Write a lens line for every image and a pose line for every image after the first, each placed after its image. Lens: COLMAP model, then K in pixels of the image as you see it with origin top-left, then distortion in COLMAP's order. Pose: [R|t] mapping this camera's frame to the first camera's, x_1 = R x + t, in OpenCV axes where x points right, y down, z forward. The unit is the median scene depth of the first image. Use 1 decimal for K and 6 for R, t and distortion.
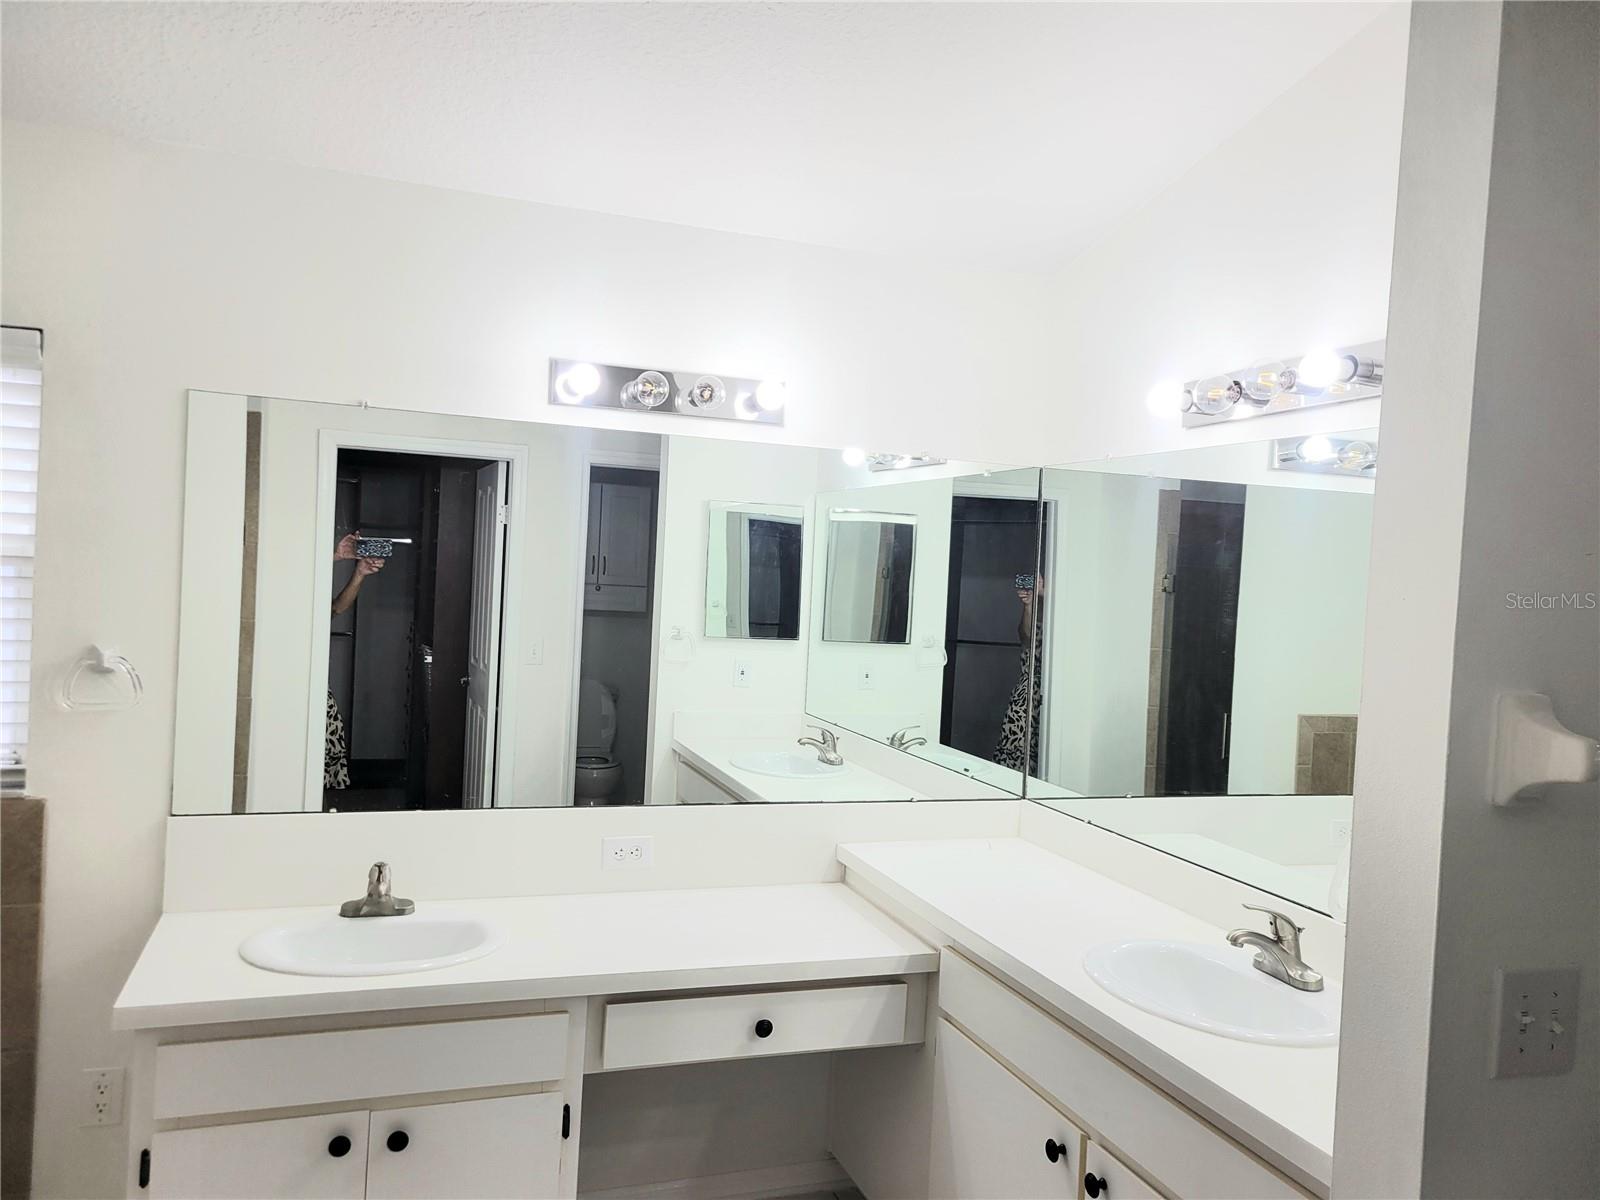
lens RADIAL K [[1192.4, 0, 785.5], [0, 1192.4, 600.1], [0, 0, 1]] dist [0.065395, -0.030577]
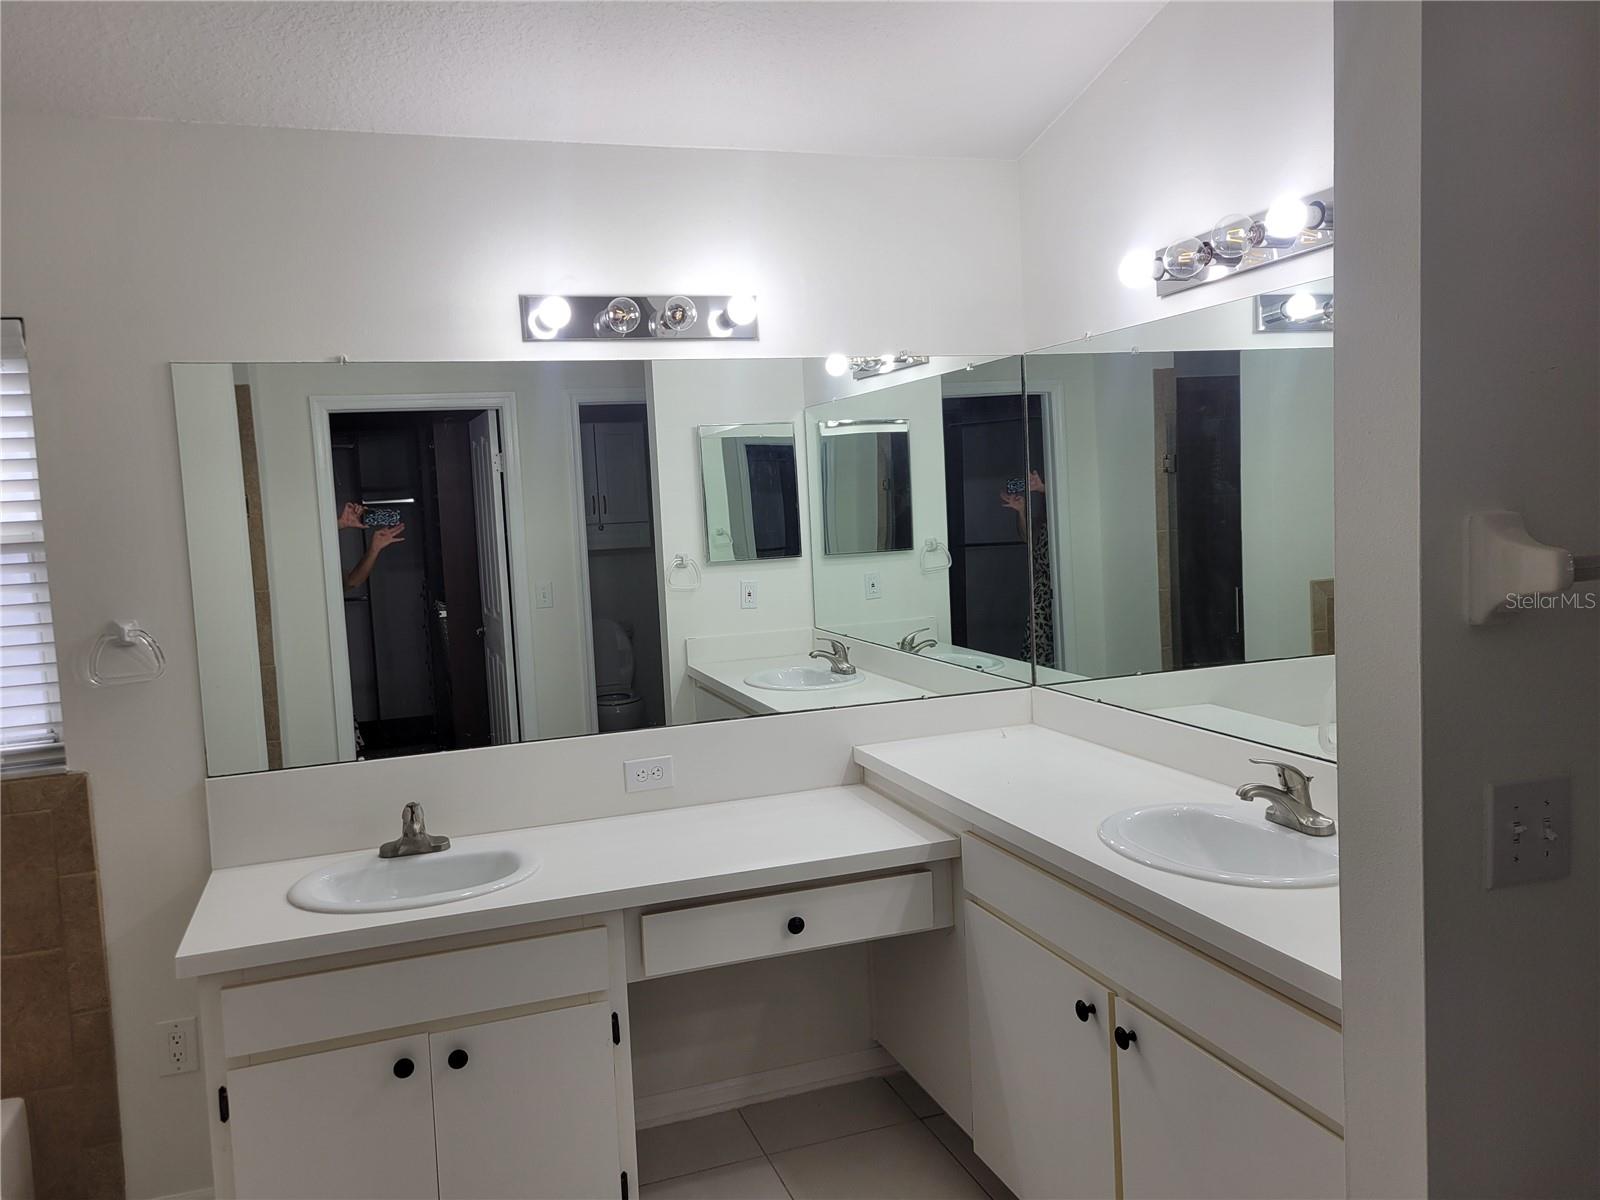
lens RADIAL K [[1192.4, 0, 765.8], [0, 1192.4, 590.5], [0, 0, 1]] dist [0.065395, -0.030577]
pose [[0.994545, -0.100238, -0.028846, 0.013957], [0.101622, 0.993496, 0.051363, 0.014070], [0.023509, -0.054014, 0.998263, -0.013209]]
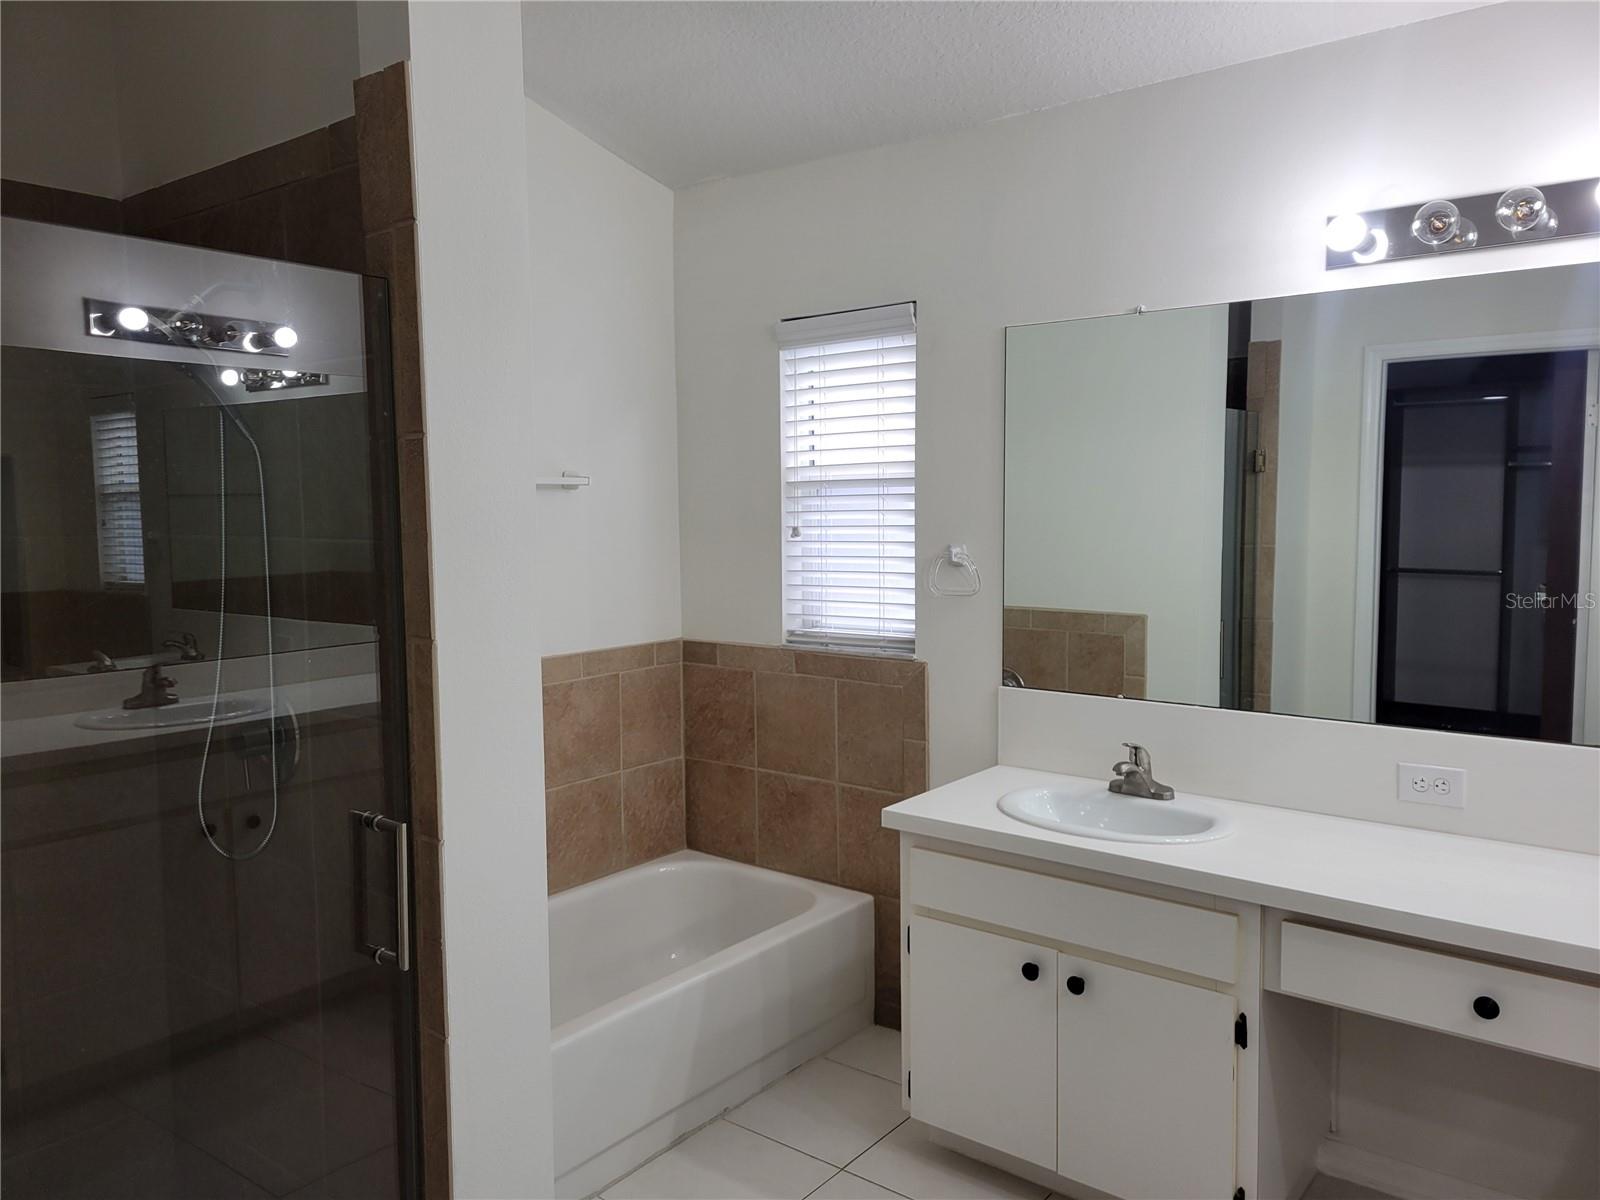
lens RADIAL K [[1192.4, 0, 791.9], [0, 1192.4, 607.8], [0, 0, 1]] dist [0.065395, -0.030577]
pose [[0.544247, 0.022022, -0.838636, 0.379529], [0.013605, 0.999292, 0.035070, 0.055503], [0.838815, -0.030496, 0.543562, 0.176669]]
